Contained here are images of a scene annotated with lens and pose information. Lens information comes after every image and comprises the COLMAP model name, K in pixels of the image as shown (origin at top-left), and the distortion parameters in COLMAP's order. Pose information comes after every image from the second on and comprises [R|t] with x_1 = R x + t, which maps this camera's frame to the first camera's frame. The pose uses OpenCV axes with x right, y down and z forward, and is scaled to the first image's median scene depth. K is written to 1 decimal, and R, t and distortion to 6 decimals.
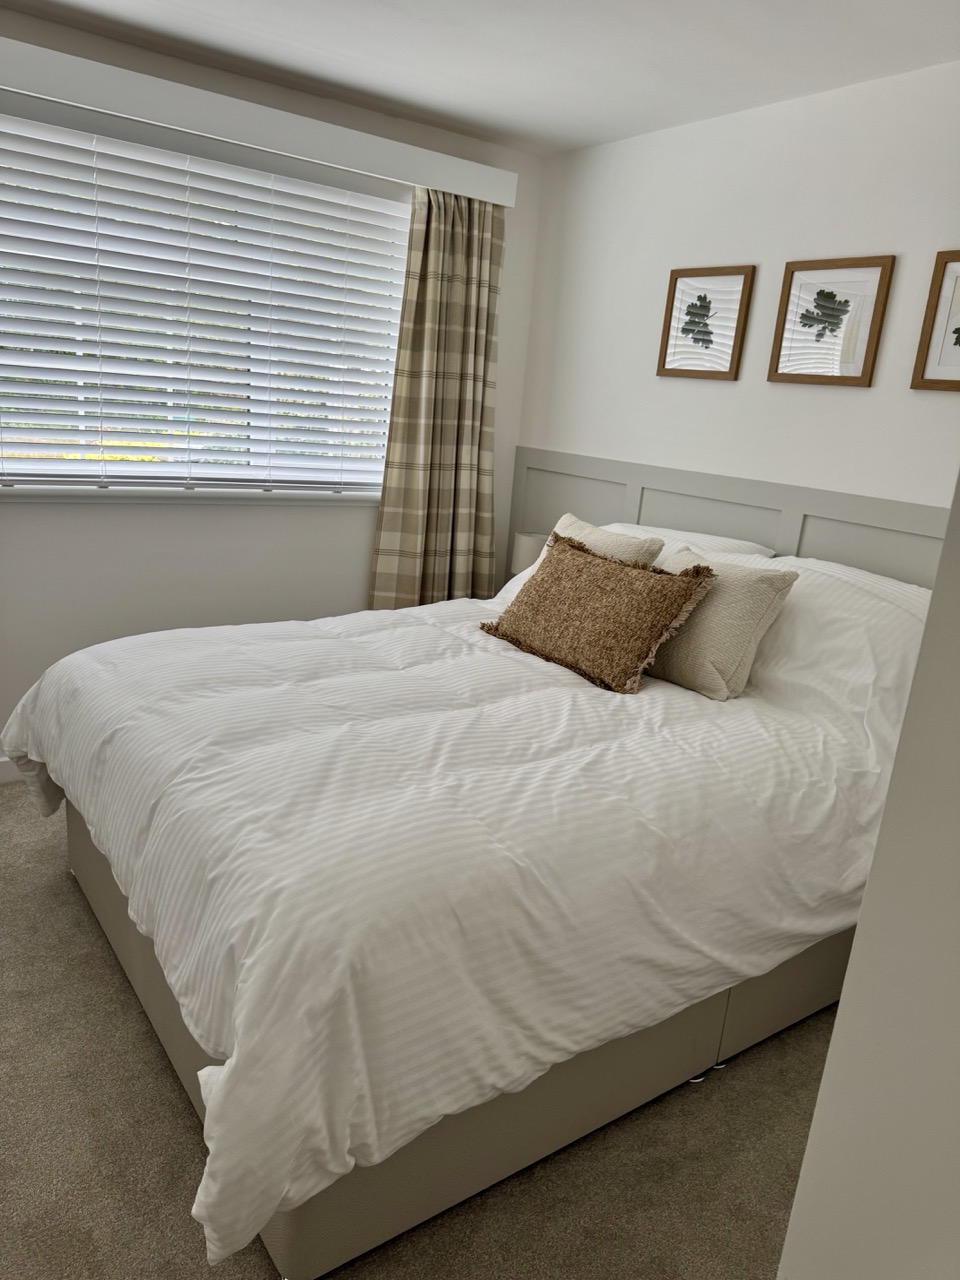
lens RADIAL K [[909.5, 0, 480.0], [0, 909.5, 640.0], [0, 0, 1]] dist [0.134228, -0.180337]
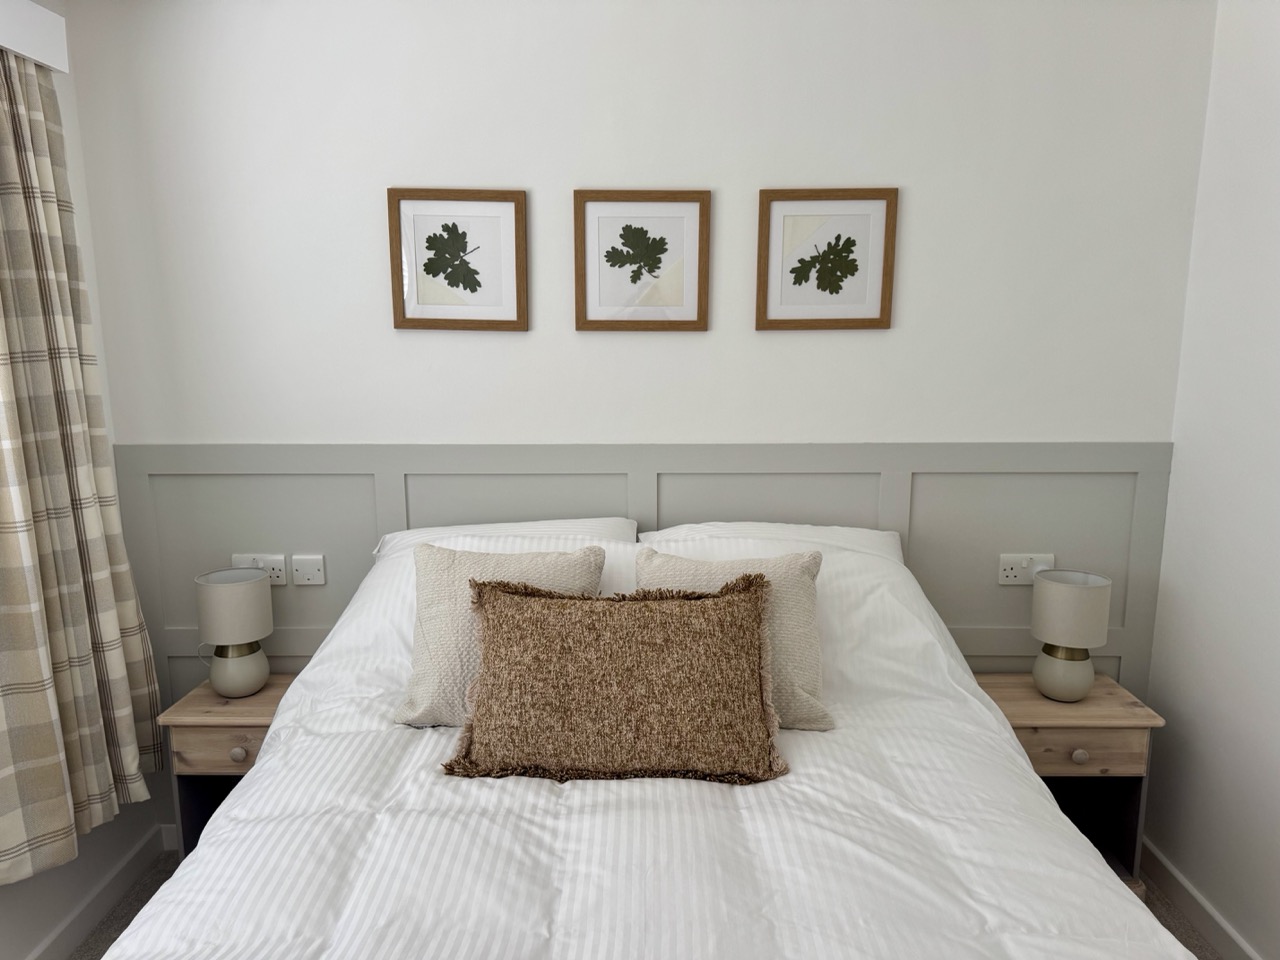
lens RADIAL K [[909.5, 0, 640.0], [0, 909.5, 480.0], [0, 0, 1]] dist [0.134228, -0.180337]
pose [[0.586598, -0.224916, 0.778021, -0.343730], [0.261258, 0.961858, 0.081083, -0.209137], [-0.766582, 0.155701, 0.622984, 0.482420]]
